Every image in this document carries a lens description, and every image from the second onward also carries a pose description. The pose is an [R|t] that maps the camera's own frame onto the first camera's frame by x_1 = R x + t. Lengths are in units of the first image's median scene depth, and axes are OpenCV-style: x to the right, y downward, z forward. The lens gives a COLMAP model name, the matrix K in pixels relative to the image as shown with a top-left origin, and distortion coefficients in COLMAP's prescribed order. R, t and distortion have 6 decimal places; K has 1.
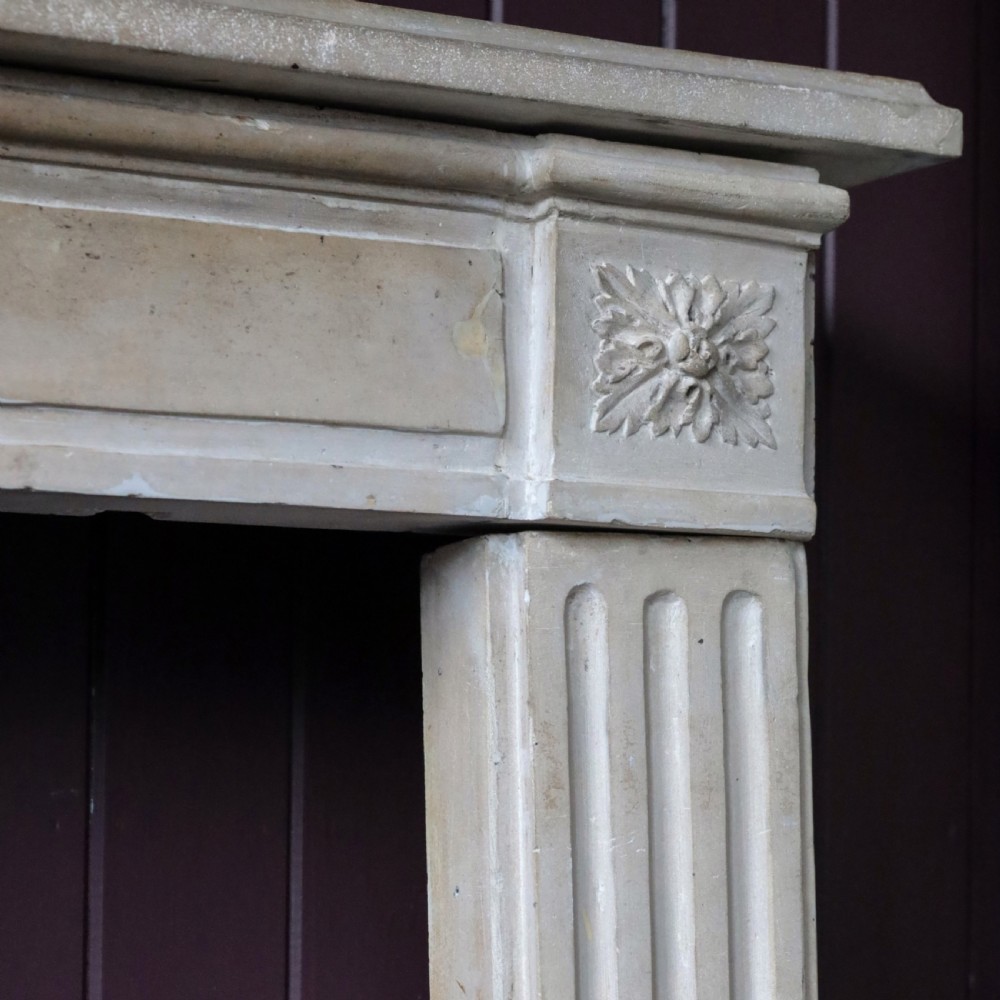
lens RADIAL K [[3509.1, 0, 500.0], [0, 3509.1, 682.5], [0, 0, 1]] dist [0.017066, 0.255185]
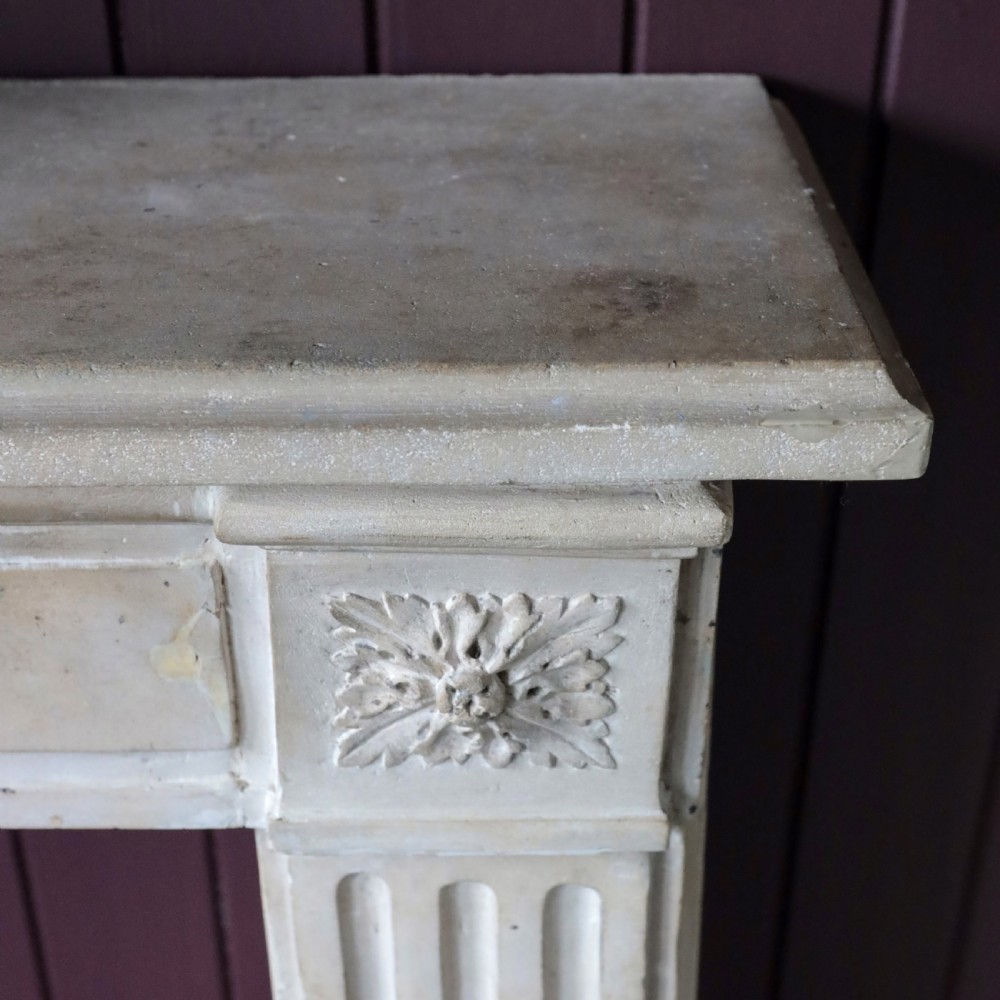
lens RADIAL K [[1773.5, 0, 524.3], [0, 1773.5, 464.3], [0, 0, 1]] dist [0.002676, -0.038899]
pose [[0.848842, 0.277813, -0.449764, 0.228731], [0.014987, 0.837795, 0.545780, -0.353240], [0.528434, -0.470021, 0.706992, 0.758225]]
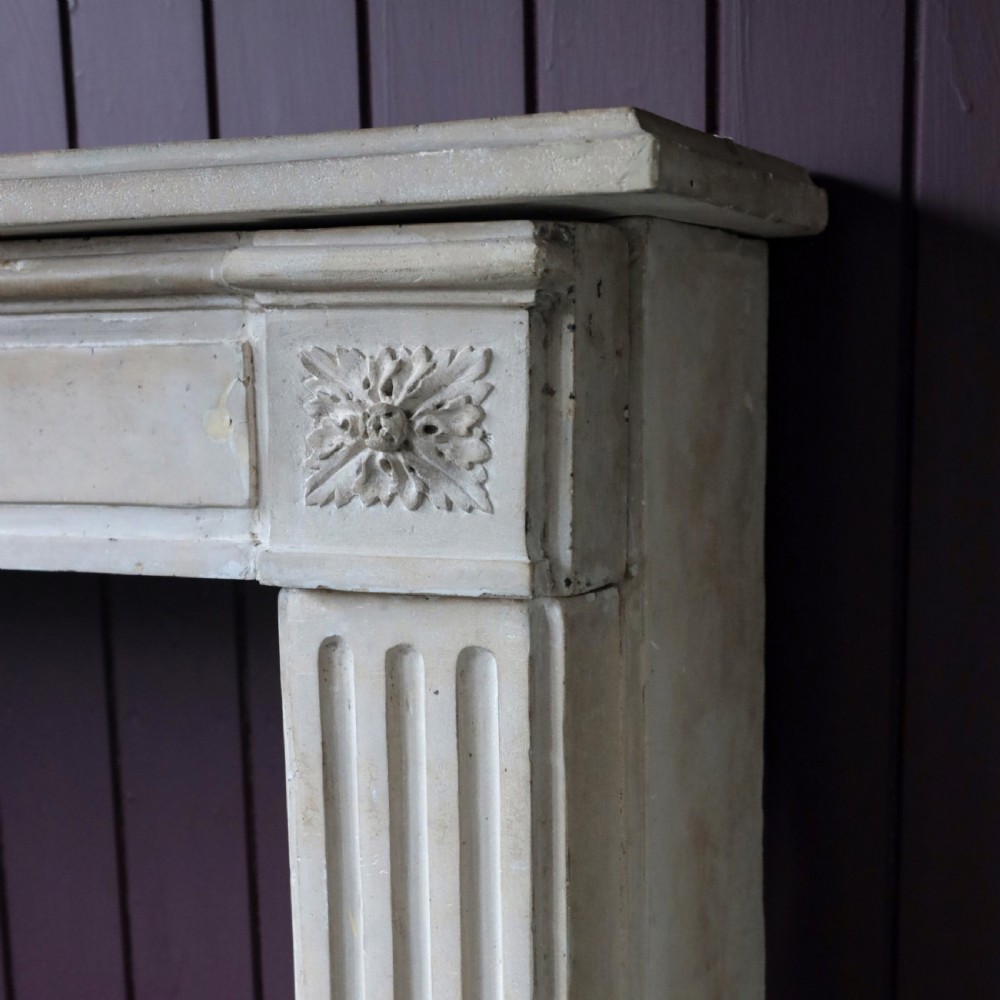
lens RADIAL K [[1871.5, 0, 500.5], [0, 1871.5, 734.7], [0, 0, 1]] dist [0.011232, -0.044004]
pose [[0.537219, 0.160668, -0.827998, 0.555728], [0.050455, 0.973809, 0.221698, -0.127819], [0.841932, -0.160877, 0.515042, 0.731121]]
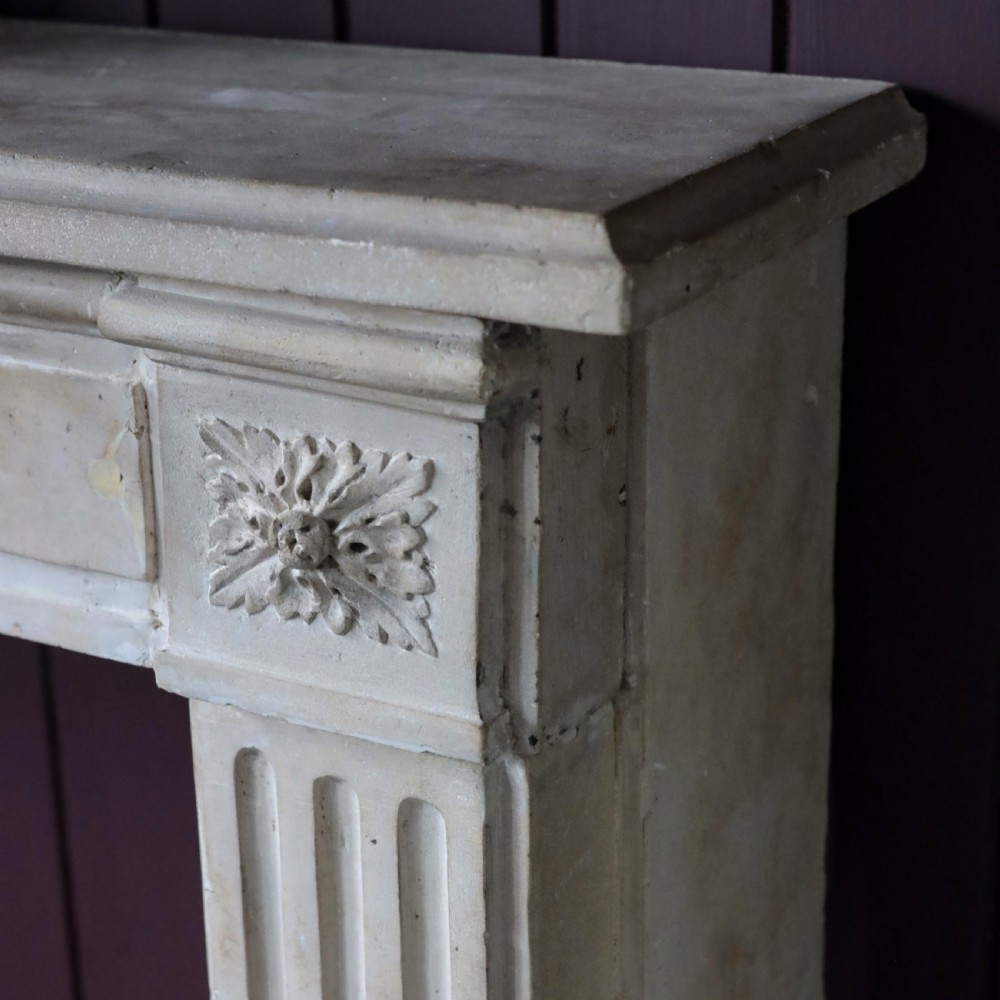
lens RADIAL K [[2394.1, 0, 500.0], [0, 2394.1, 500.0], [0, 0, 1]] dist [0.006008, -0.129636]
pose [[0.468450, 0.295067, -0.832760, 0.541981], [0.052925, 0.931515, 0.359831, -0.302633], [0.881903, -0.212637, 0.420752, 0.813686]]
